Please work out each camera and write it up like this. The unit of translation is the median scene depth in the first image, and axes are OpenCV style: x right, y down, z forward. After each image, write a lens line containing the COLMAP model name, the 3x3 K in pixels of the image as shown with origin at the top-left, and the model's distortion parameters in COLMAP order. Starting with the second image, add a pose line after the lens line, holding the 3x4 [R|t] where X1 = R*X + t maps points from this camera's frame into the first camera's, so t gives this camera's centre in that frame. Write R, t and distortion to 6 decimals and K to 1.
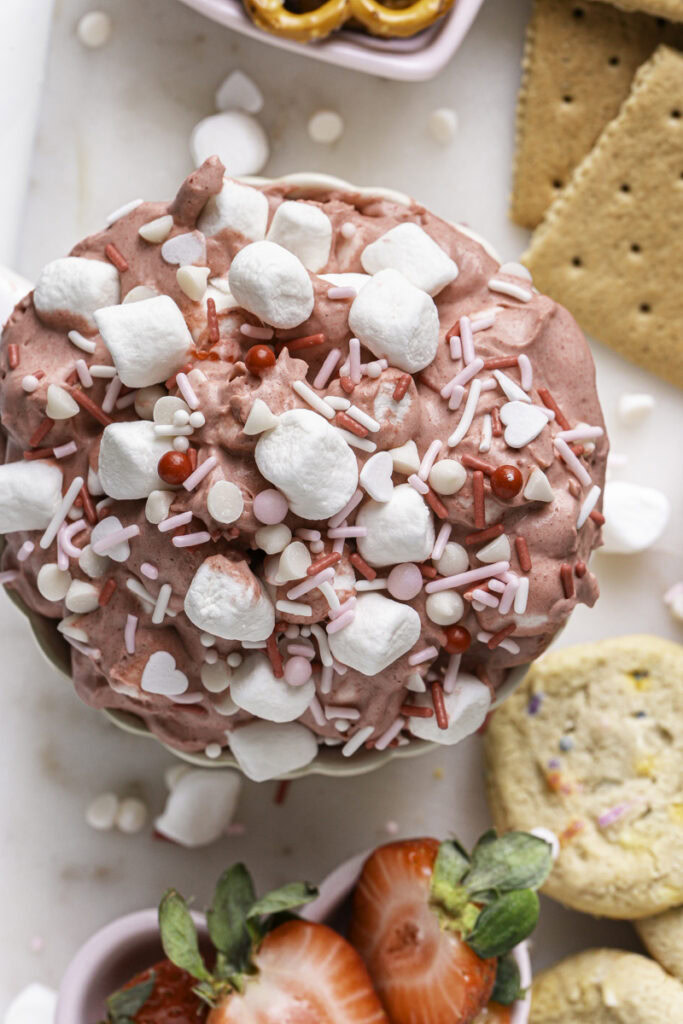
lens RADIAL K [[3249.7, 0, 321.3], [0, 3249.7, 460.3], [0, 0, 1]] dist [0.031345, 0.000000]
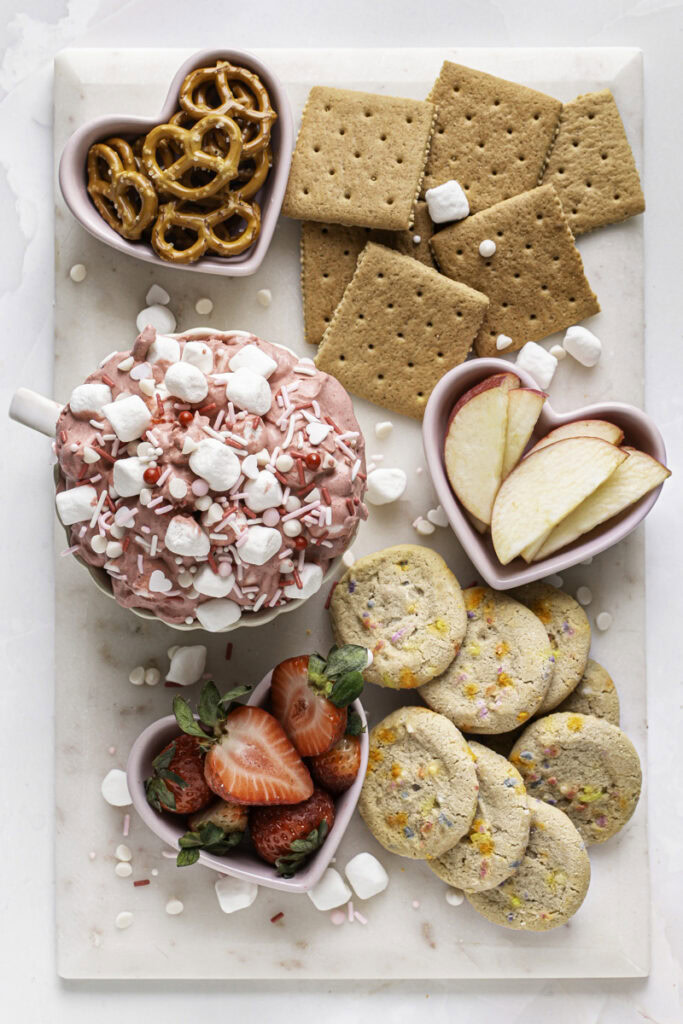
lens RADIAL K [[3249.7, 0, 343.2], [0, 3249.7, 540.3], [0, 0, 1]] dist [0.031345, 0.000000]
pose [[0.990337, -0.136183, 0.026216, 0.014580], [0.137296, 0.989425, -0.046785, 0.146429], [-0.019567, 0.049933, 0.998561, -0.988604]]
